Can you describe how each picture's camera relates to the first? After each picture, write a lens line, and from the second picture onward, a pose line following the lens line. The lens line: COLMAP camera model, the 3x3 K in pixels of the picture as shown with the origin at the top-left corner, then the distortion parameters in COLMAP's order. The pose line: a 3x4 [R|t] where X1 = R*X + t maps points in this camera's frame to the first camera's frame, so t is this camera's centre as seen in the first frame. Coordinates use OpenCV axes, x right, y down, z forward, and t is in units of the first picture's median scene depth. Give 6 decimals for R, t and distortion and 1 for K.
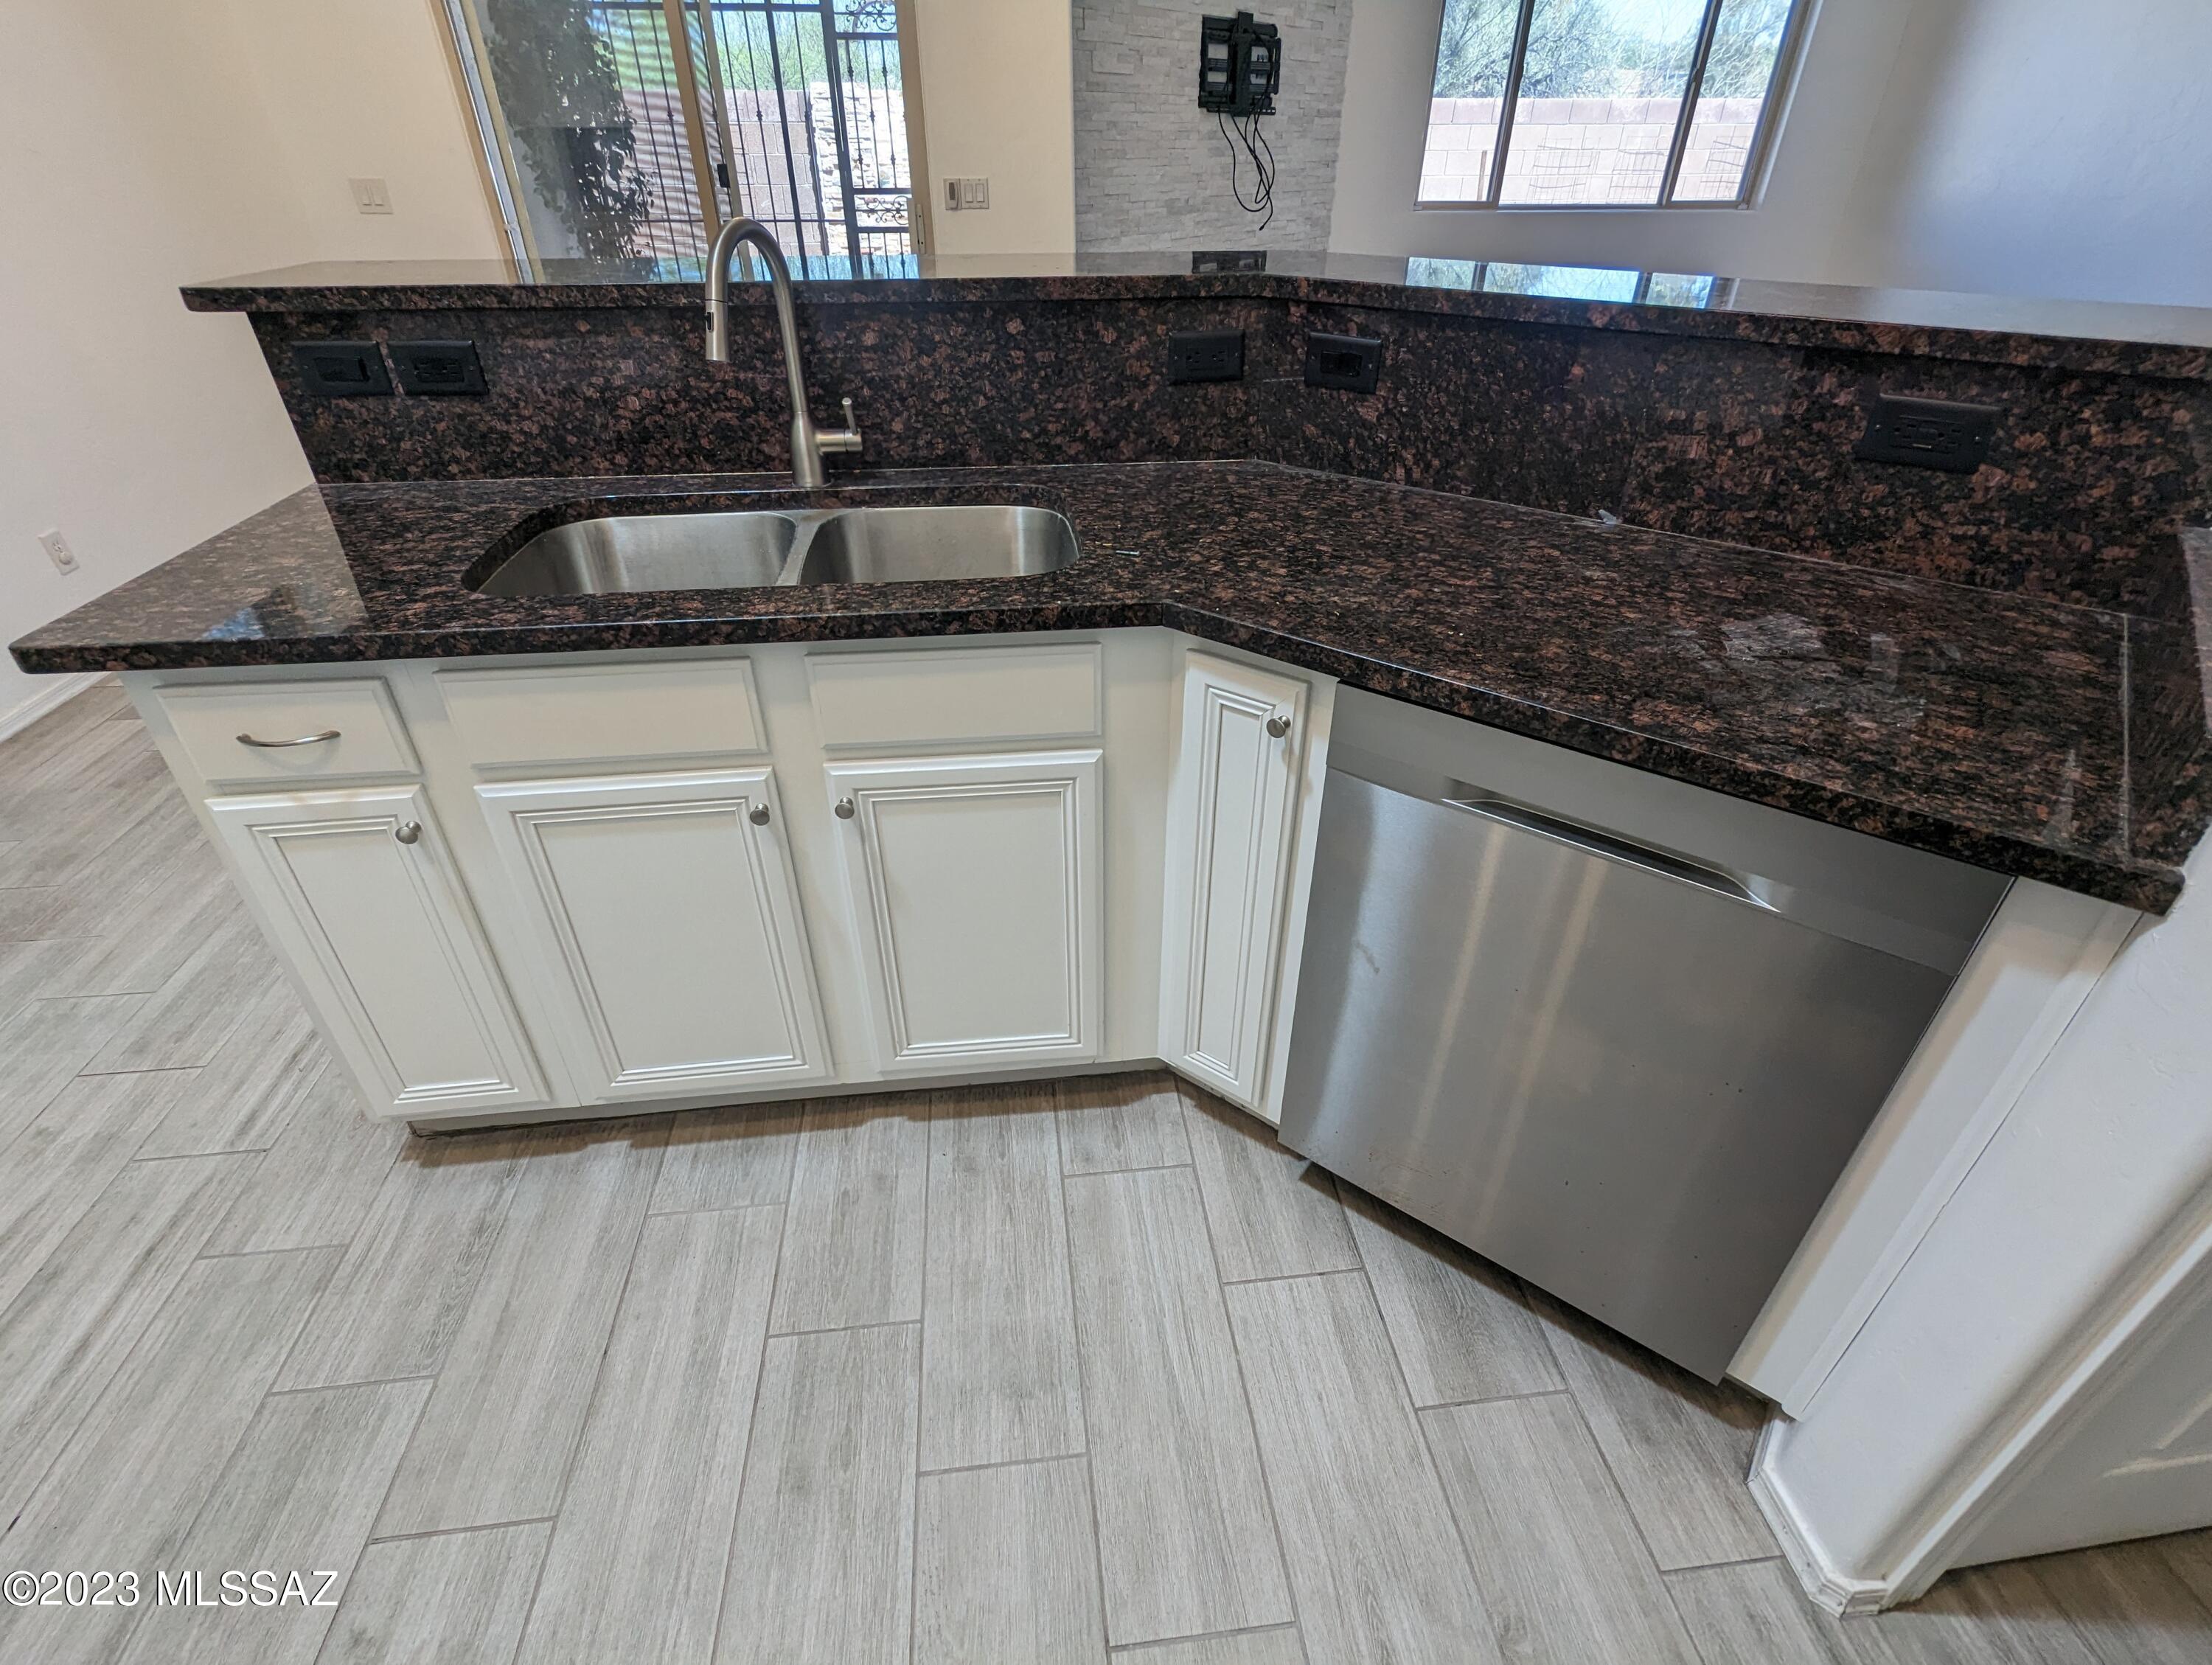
lens RADIAL K [[1049.0, 0, 1106.0], [0, 1049.0, 832.5], [0, 0, 1]] dist [0.004324, -0.000303]
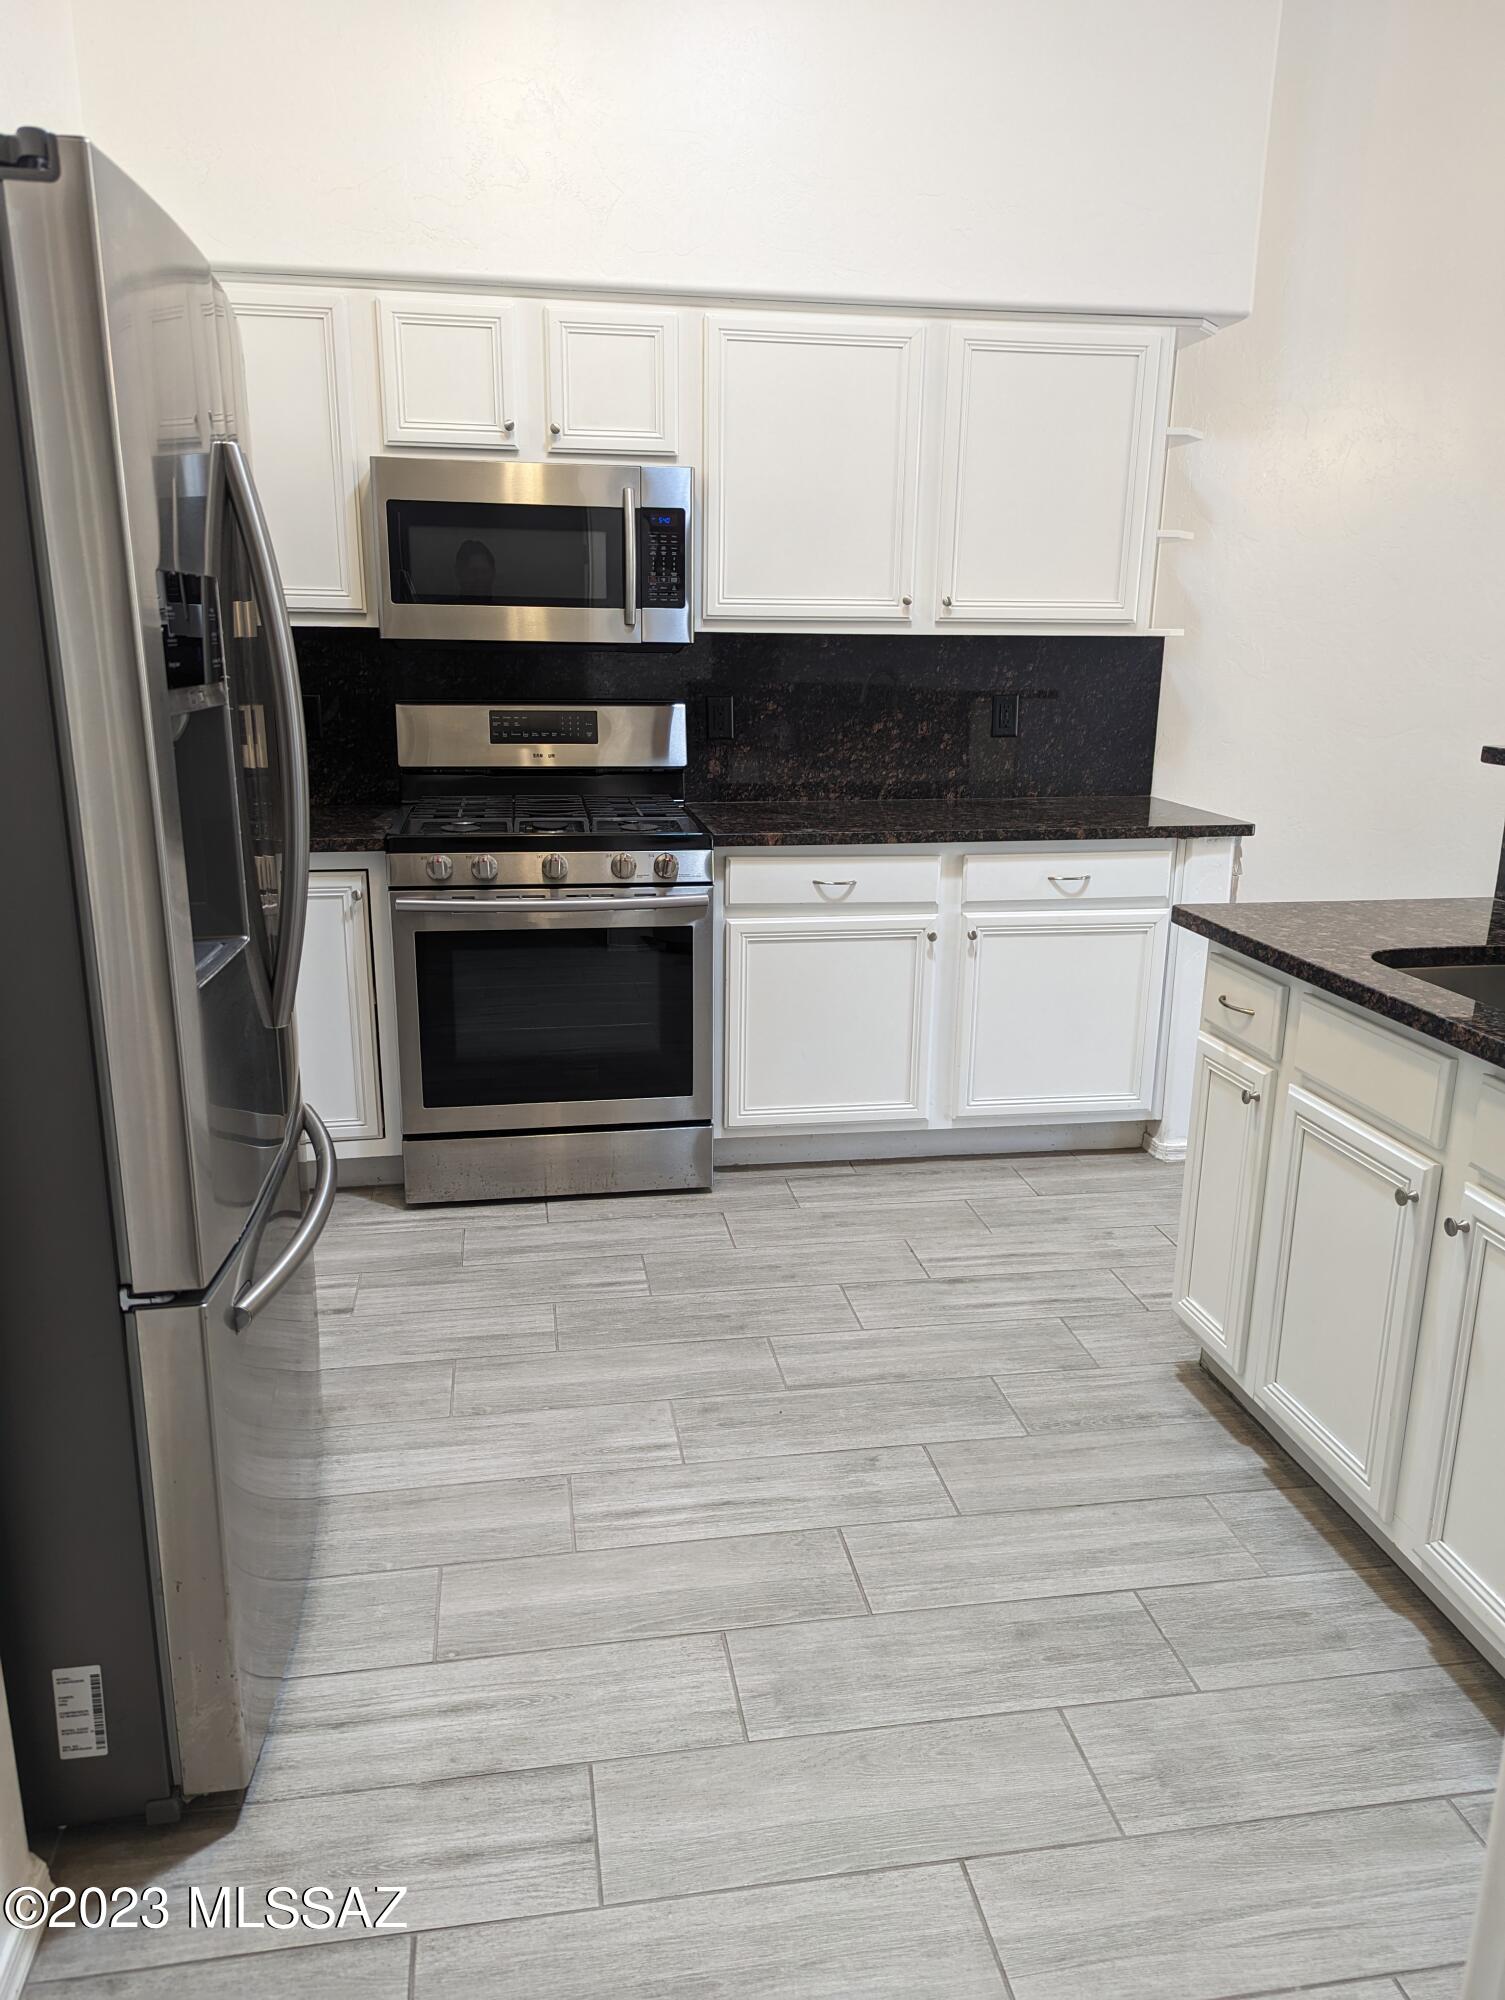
lens RADIAL K [[1438.4, 0, 752.5], [0, 1438.4, 1000.0], [0, 0, 1]] dist [0.029866, -0.006344]
pose [[0.051314, 0.247367, -0.967562, 0.954011], [-0.558199, 0.810476, 0.177602, -0.066150], [0.828119, 0.530979, 0.179669, 0.067169]]
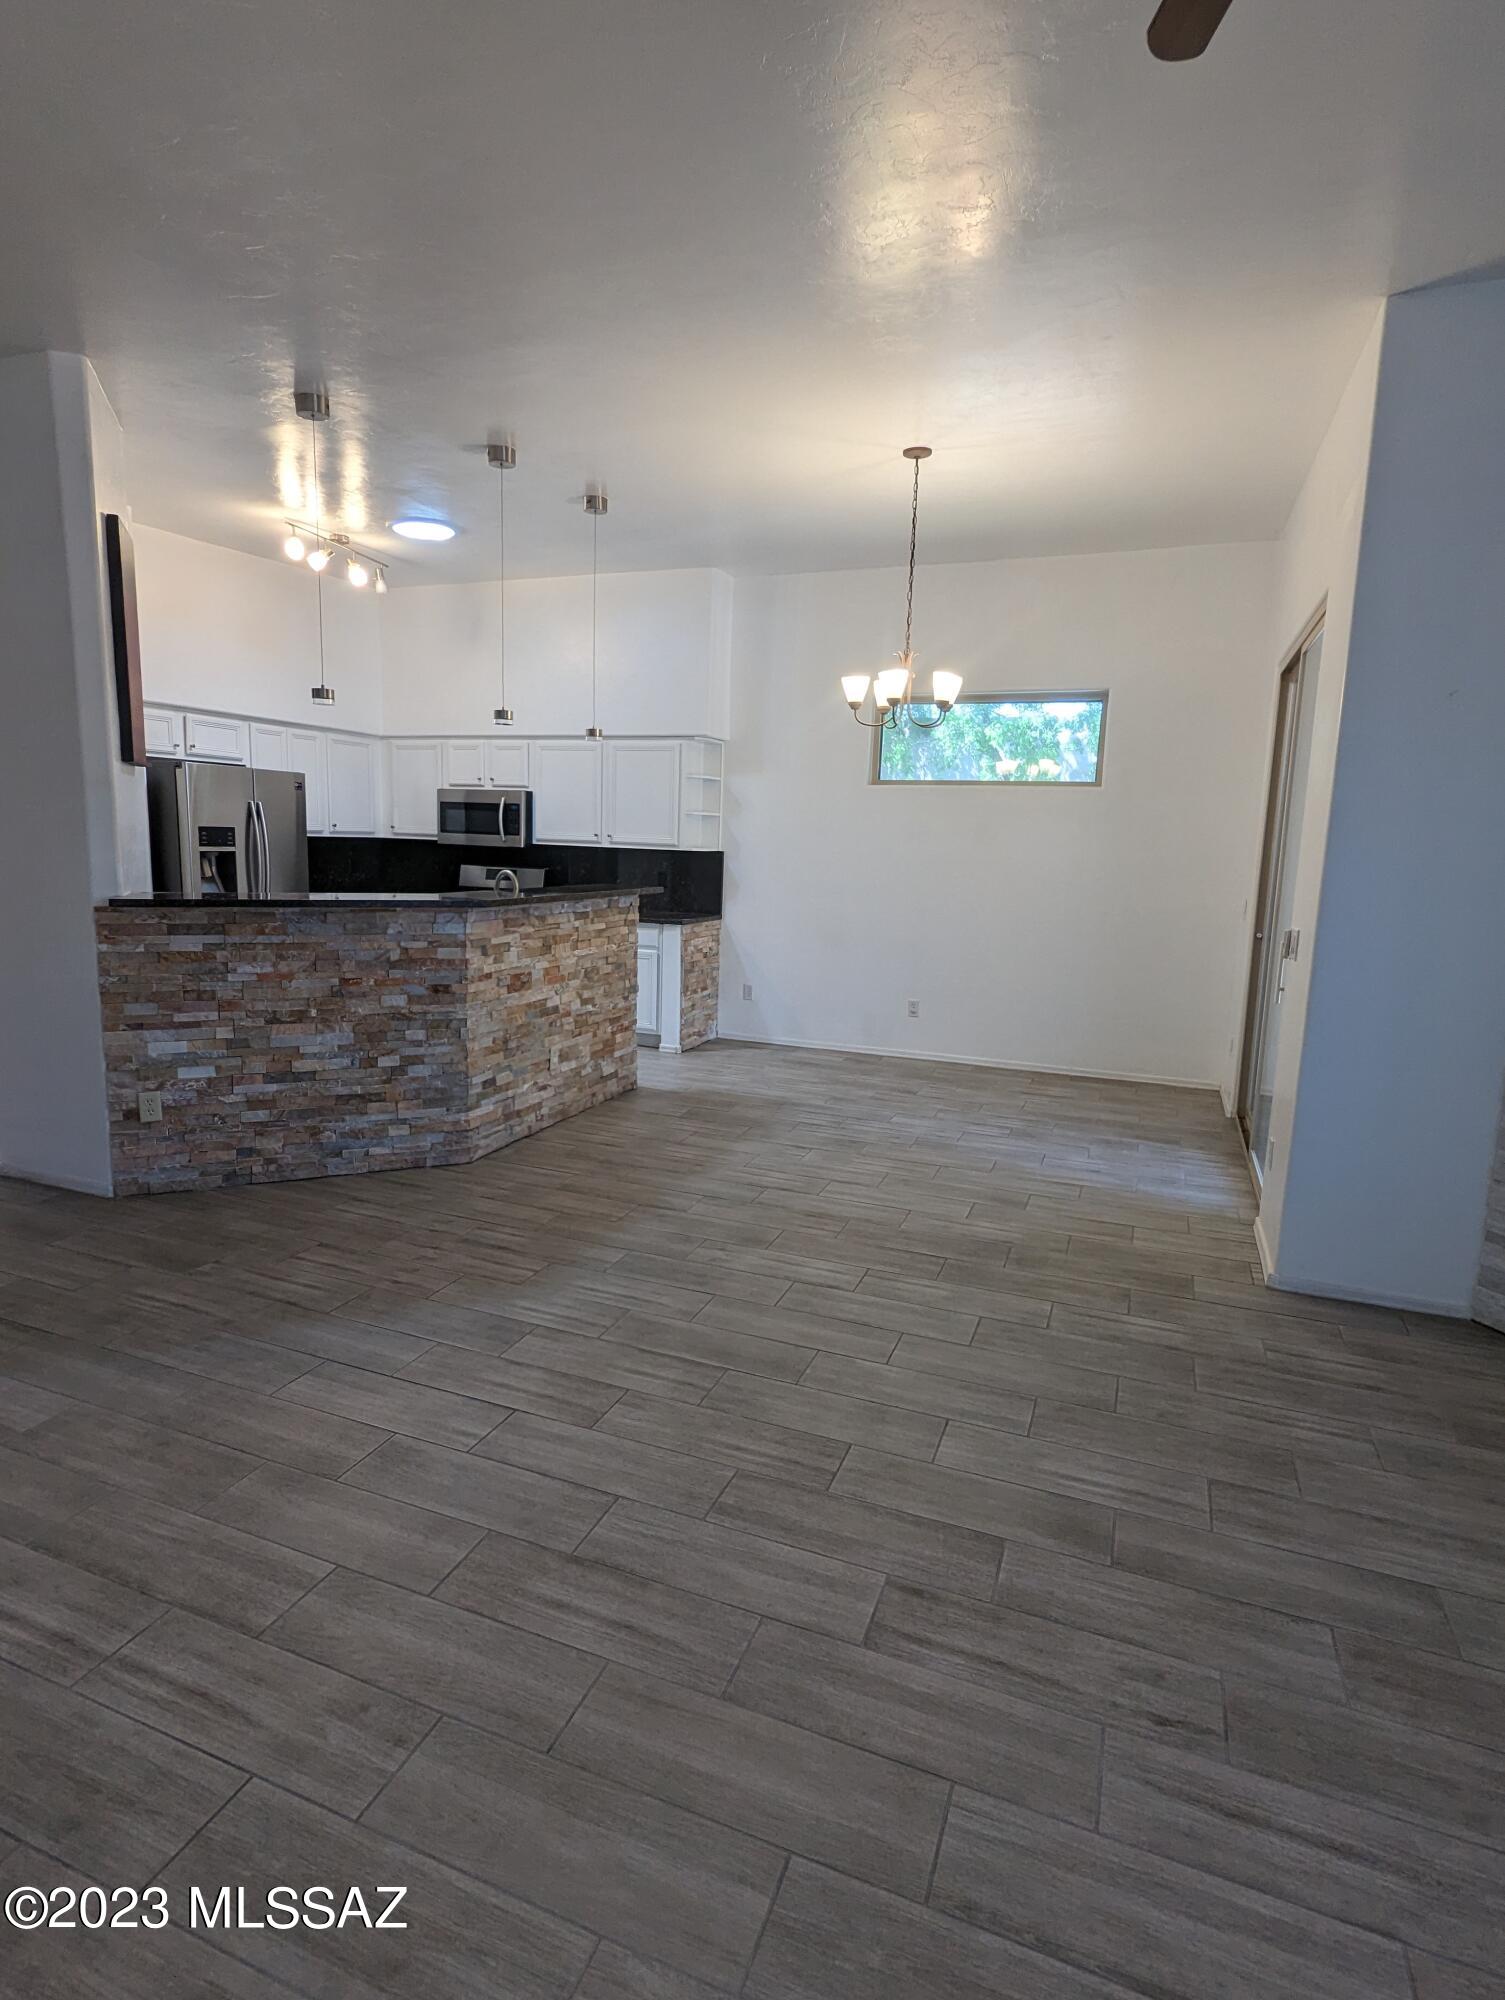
lens RADIAL K [[948.5, 0, 752.5], [0, 948.5, 1000.0], [0, 0, 1]] dist [0.001209, -0.000326]
pose [[-0.445883, 0.123319, -0.886555, 2.092451], [-0.524440, 0.766658, 0.370403, -1.629929], [0.725362, 0.630102, -0.277166, 2.417284]]
